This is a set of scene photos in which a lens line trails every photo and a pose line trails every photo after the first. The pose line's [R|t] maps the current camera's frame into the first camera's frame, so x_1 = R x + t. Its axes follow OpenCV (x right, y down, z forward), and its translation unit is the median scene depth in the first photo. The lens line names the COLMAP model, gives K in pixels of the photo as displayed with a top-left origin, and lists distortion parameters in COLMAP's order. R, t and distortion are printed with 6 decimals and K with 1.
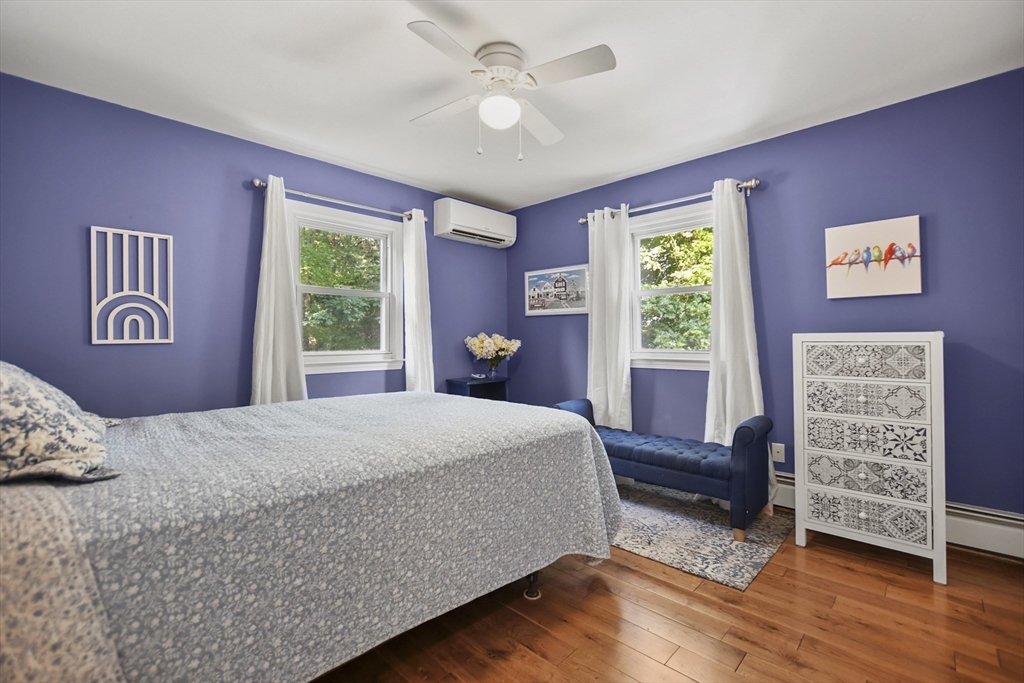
lens RADIAL K [[450.2, 0, 501.7], [0, 450.2, 340.6], [0, 0, 1]] dist [-0.009840, 0.003350]
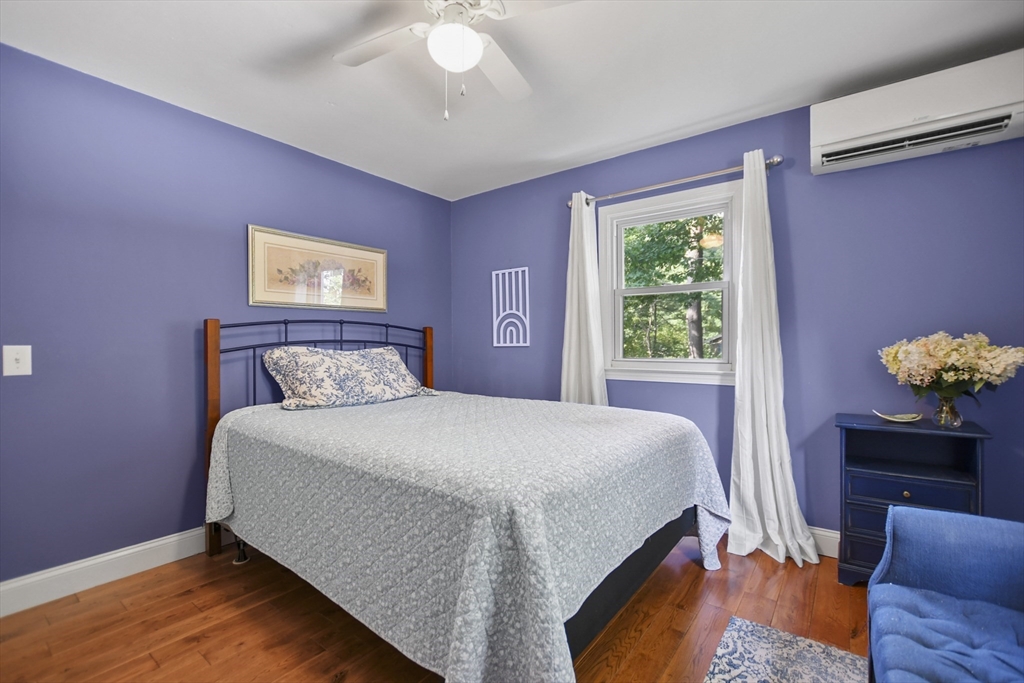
lens RADIAL K [[450.2, 0, 506.5], [0, 450.2, 339.8], [0, 0, 1]] dist [-0.009840, 0.003350]
pose [[0.130872, -0.001618, -0.991398, 0.613705], [-0.001233, 0.999998, -0.001795, -0.011364], [0.991399, 0.001457, 0.130869, 0.773491]]
